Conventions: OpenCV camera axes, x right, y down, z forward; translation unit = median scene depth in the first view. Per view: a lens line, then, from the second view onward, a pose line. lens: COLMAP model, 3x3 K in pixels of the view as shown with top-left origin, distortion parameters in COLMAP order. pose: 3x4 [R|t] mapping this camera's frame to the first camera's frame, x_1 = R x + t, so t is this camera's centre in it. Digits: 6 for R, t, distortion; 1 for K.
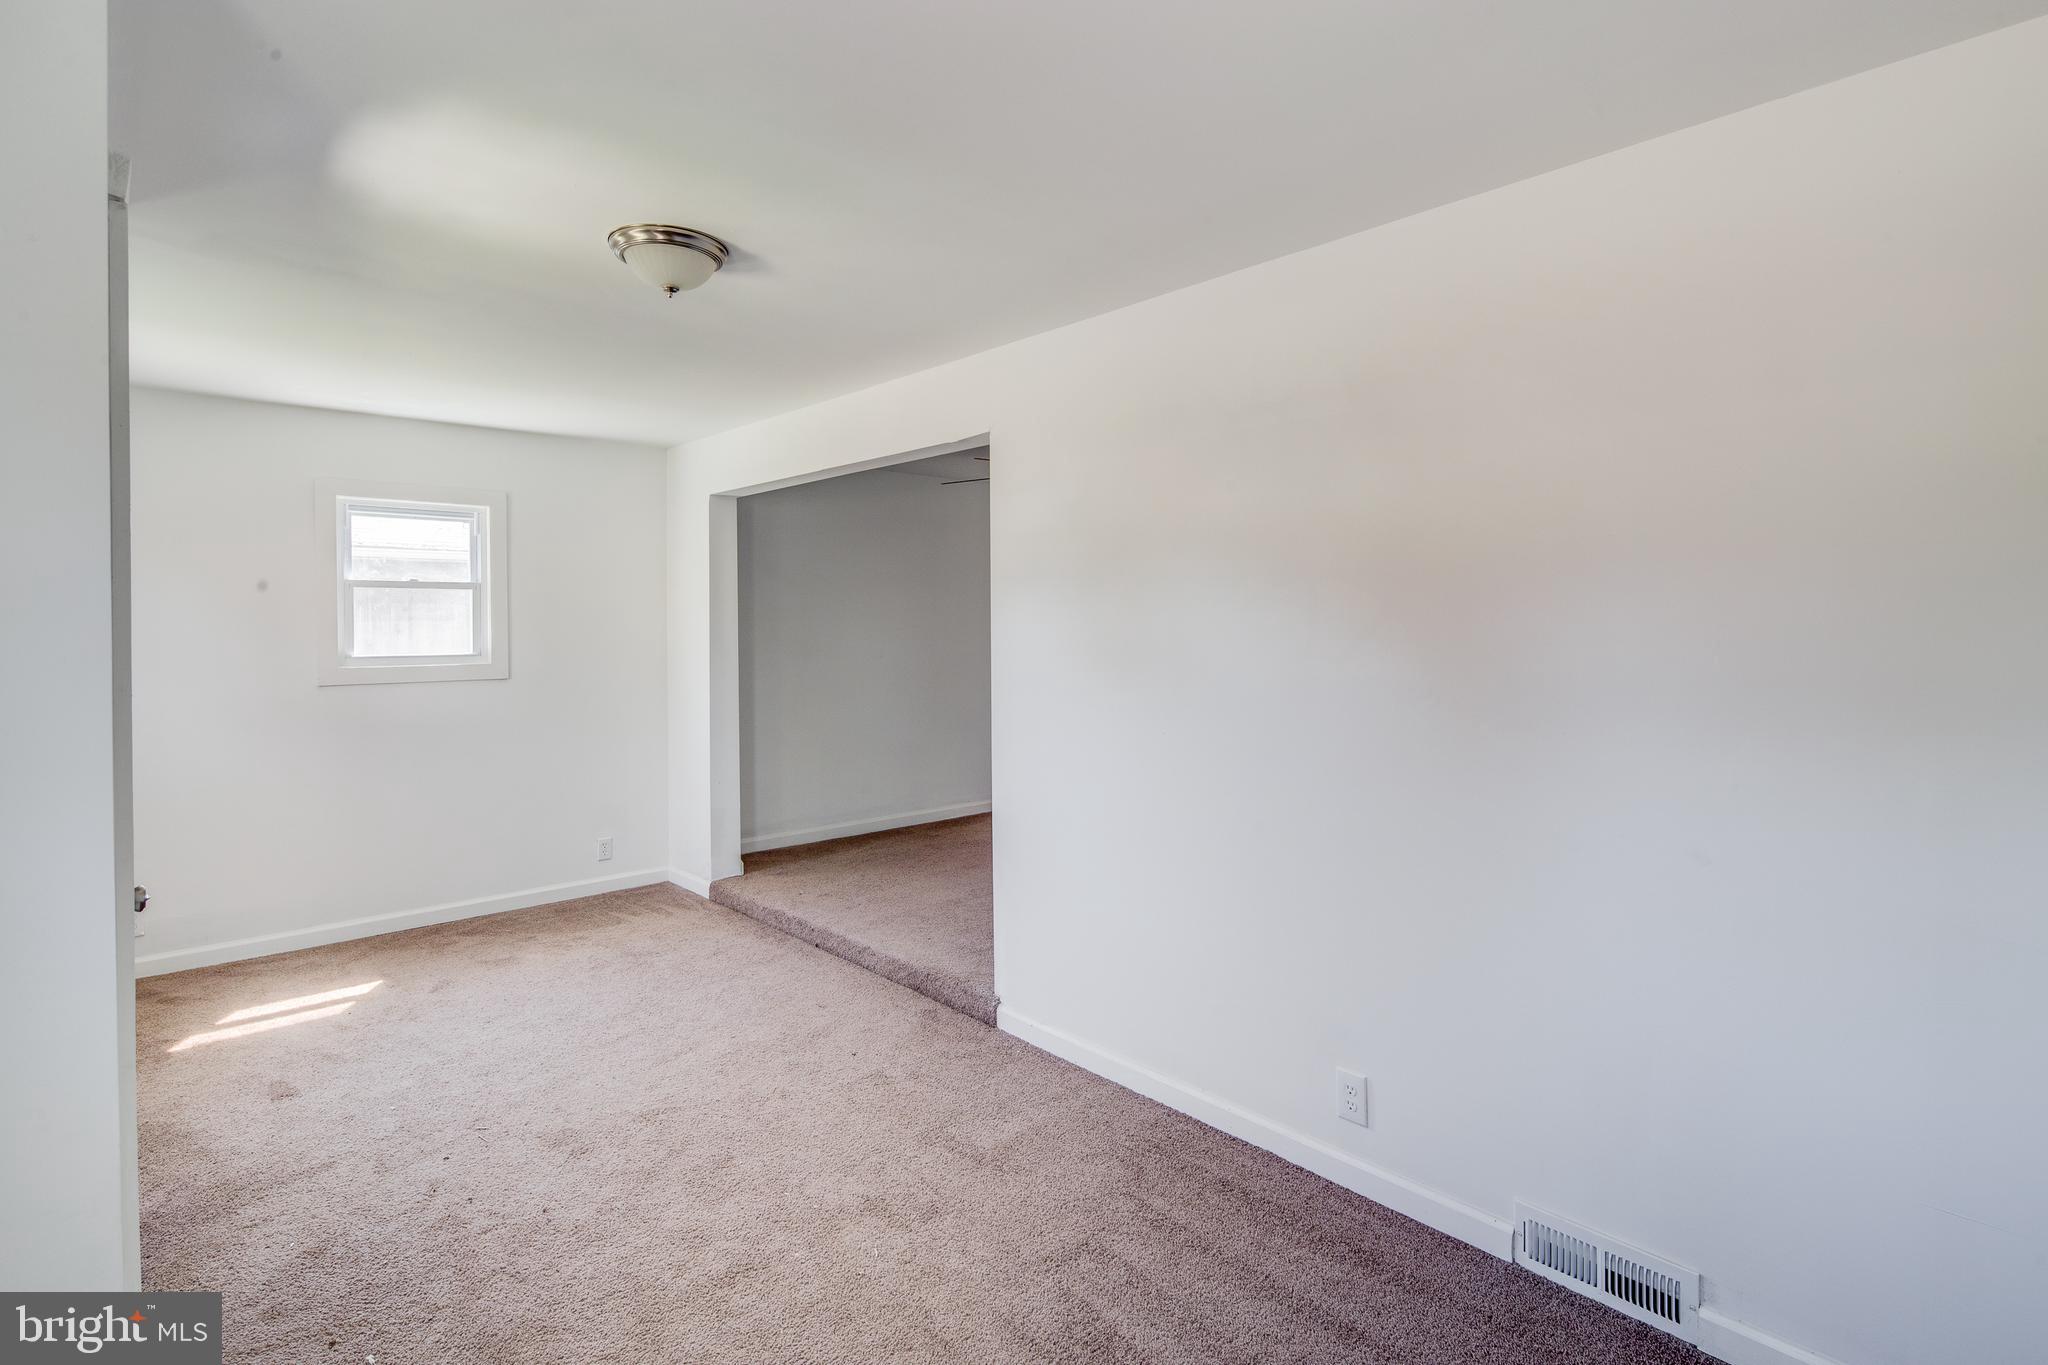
lens RADIAL K [[997.3, 0, 1024.3], [0, 997.3, 624.9], [0, 0, 1]] dist [0.002774, -0.000206]
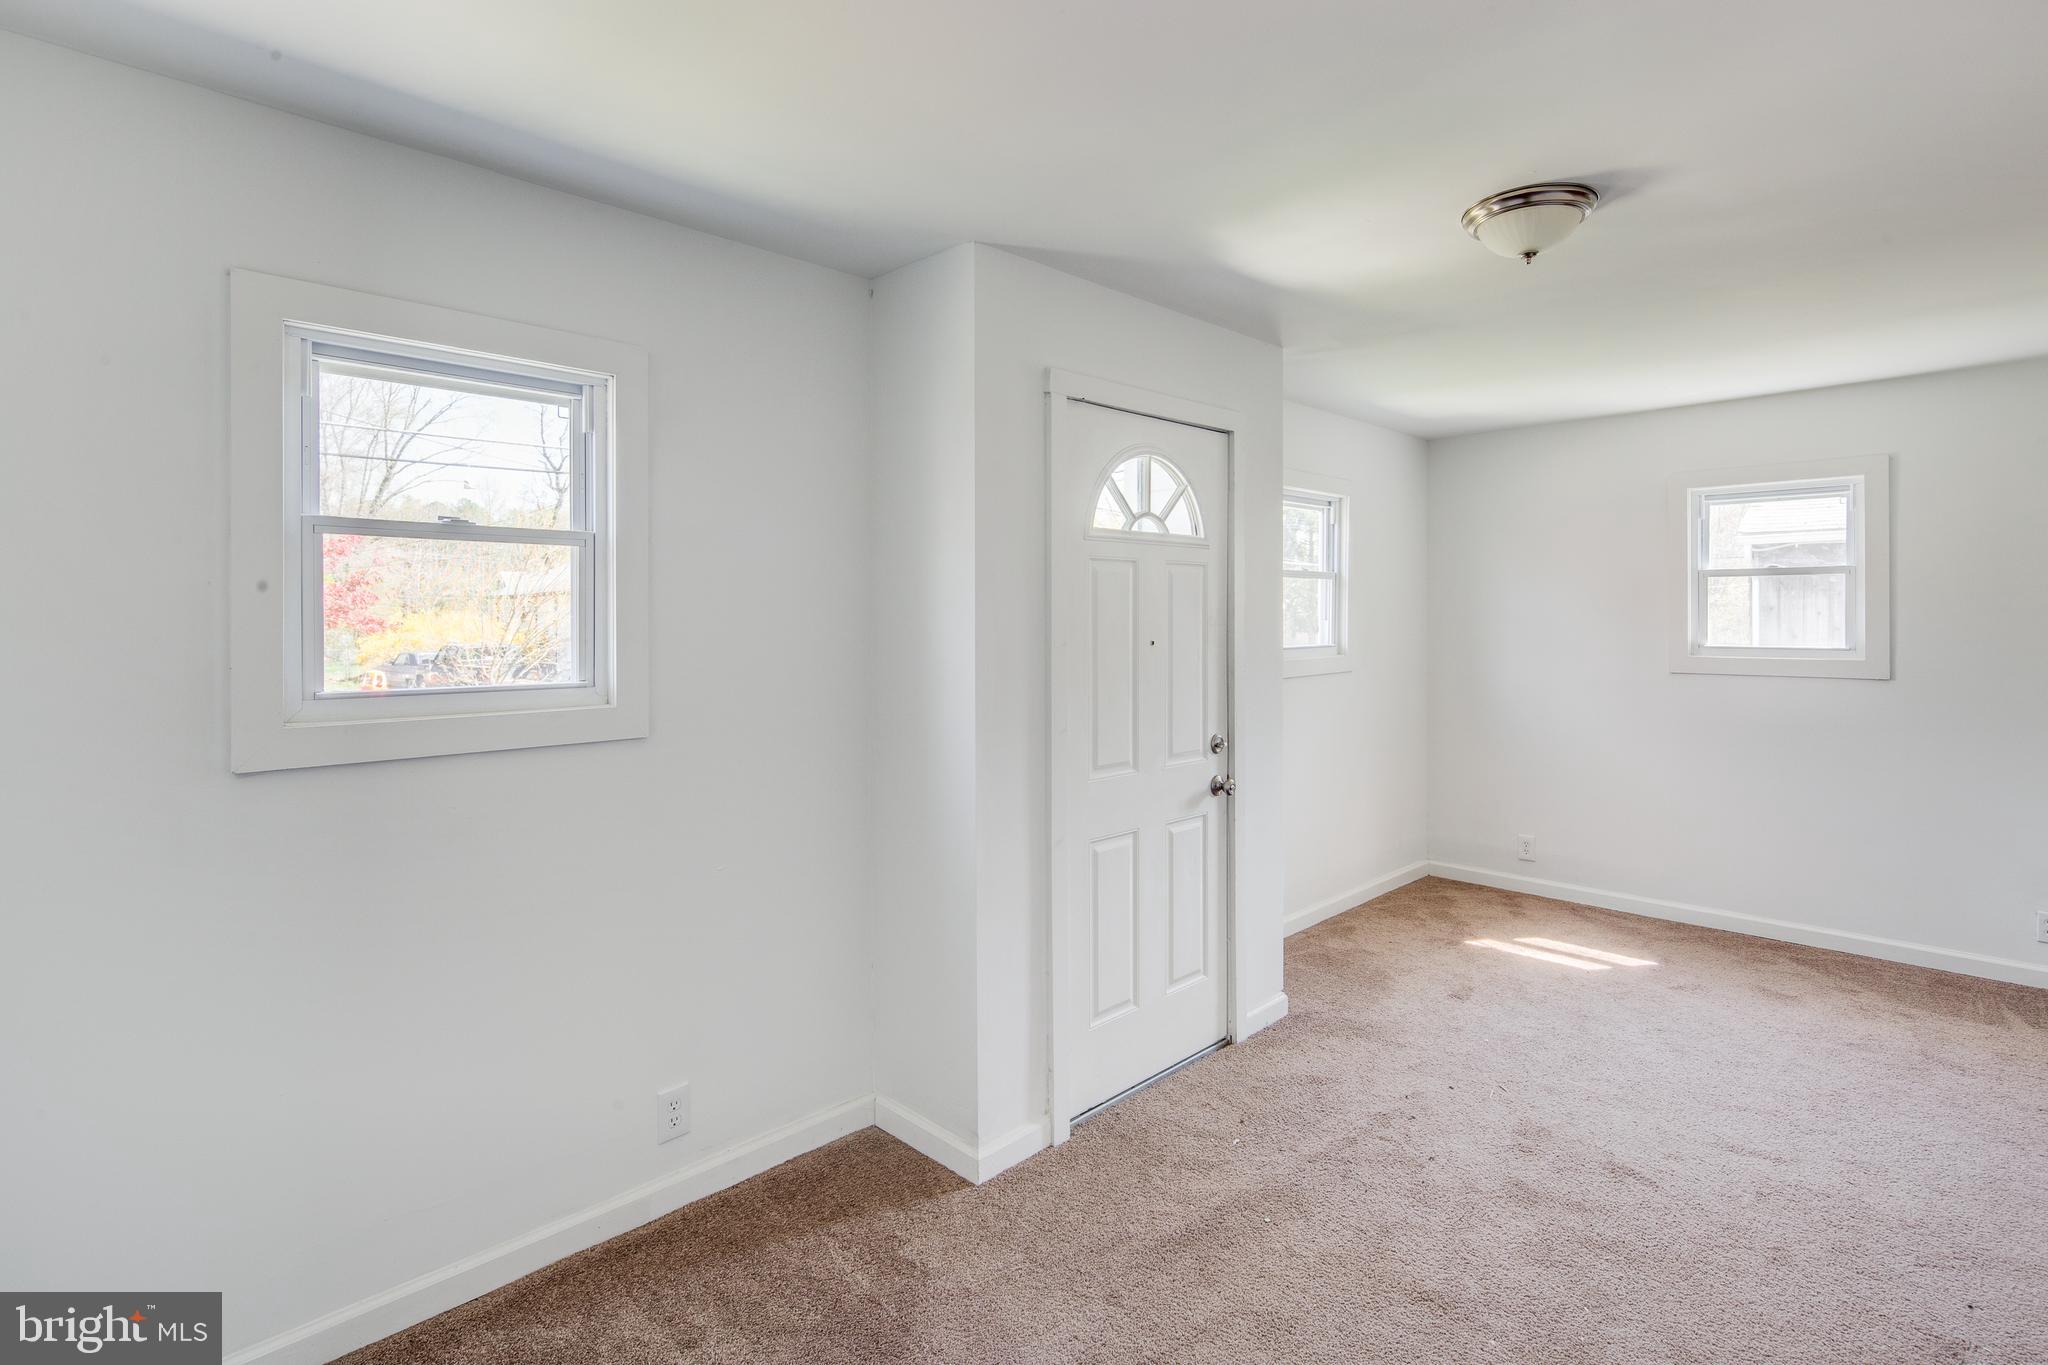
lens RADIAL K [[997.3, 0, 1024.3], [0, 997.3, 624.9], [0, 0, 1]] dist [0.002774, -0.000206]
pose [[0.036531, 0.014048, -0.999234, 0.313679], [0.000509, 0.999901, 0.014076, -0.004293], [0.999332, -0.001023, 0.036521, 0.282378]]
